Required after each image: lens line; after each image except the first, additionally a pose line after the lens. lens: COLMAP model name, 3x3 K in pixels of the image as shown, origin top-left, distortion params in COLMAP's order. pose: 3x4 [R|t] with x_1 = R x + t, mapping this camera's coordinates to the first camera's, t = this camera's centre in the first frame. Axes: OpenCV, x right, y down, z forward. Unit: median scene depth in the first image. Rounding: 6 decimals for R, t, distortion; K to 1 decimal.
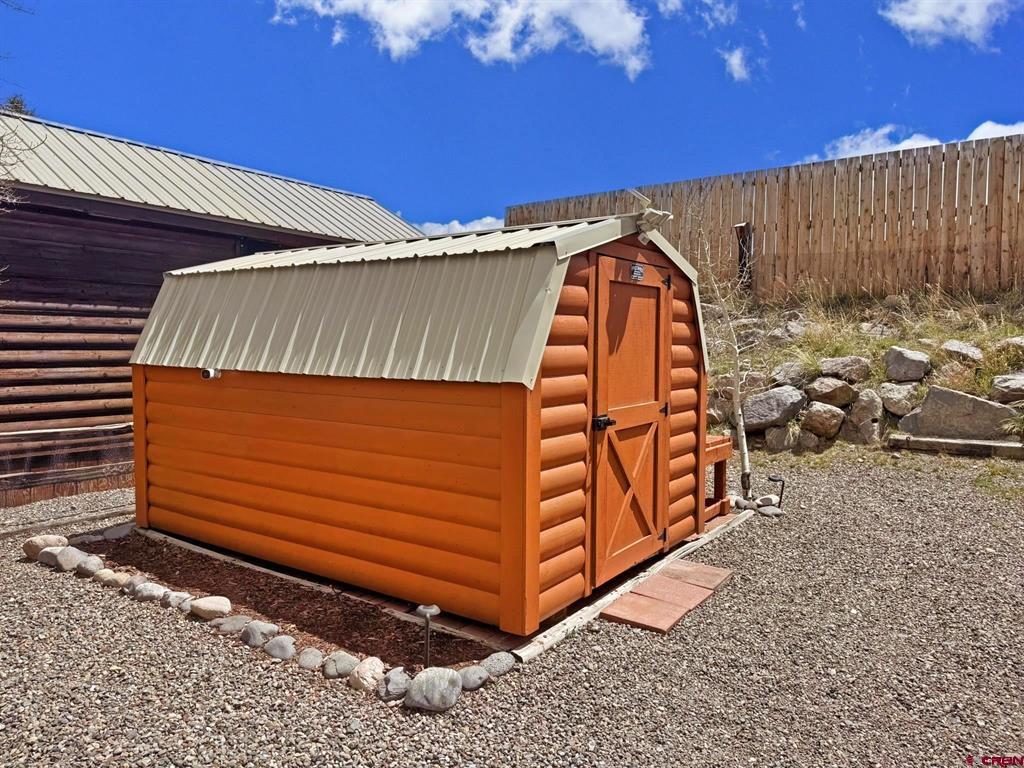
lens RADIAL K [[722.8, 0, 513.6], [0, 722.8, 382.3], [0, 0, 1]] dist [0.015207, 0.001066]
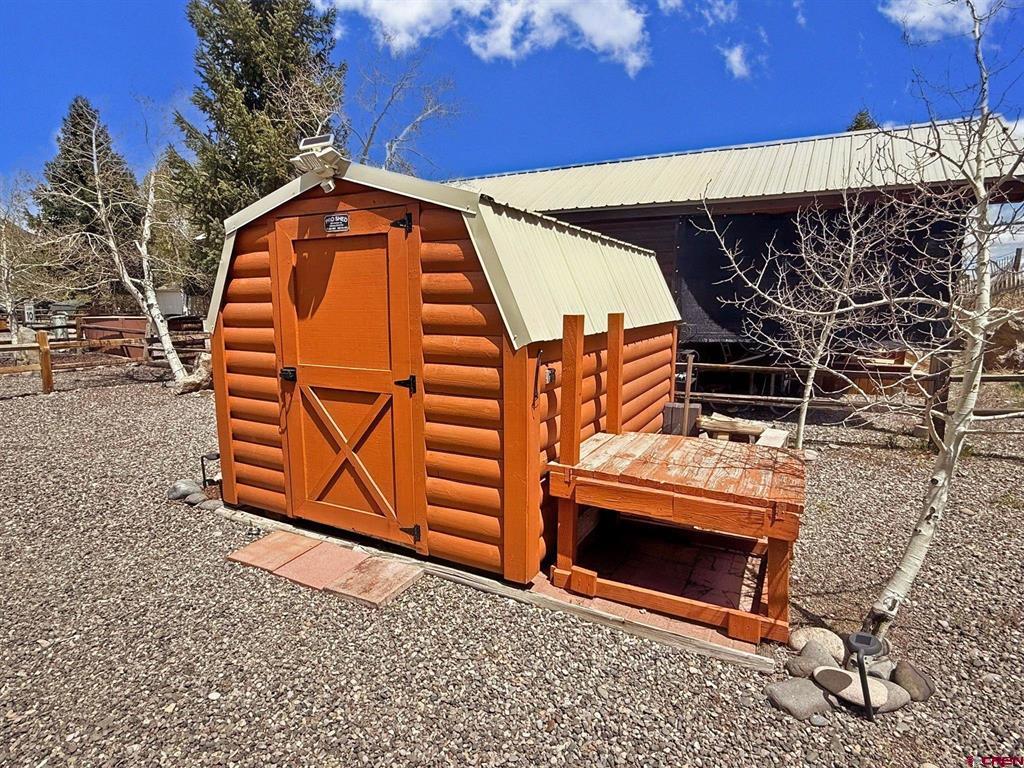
lens RADIAL K [[532.7, 0, 512.5], [0, 532.7, 384.9], [0, 0, 1]] dist [-0.004565, -0.000092]
pose [[0.130009, 0.148548, -0.980322, 0.830277], [-0.058398, 0.988144, 0.141989, -0.054104], [0.989792, 0.038789, 0.137142, 1.054401]]
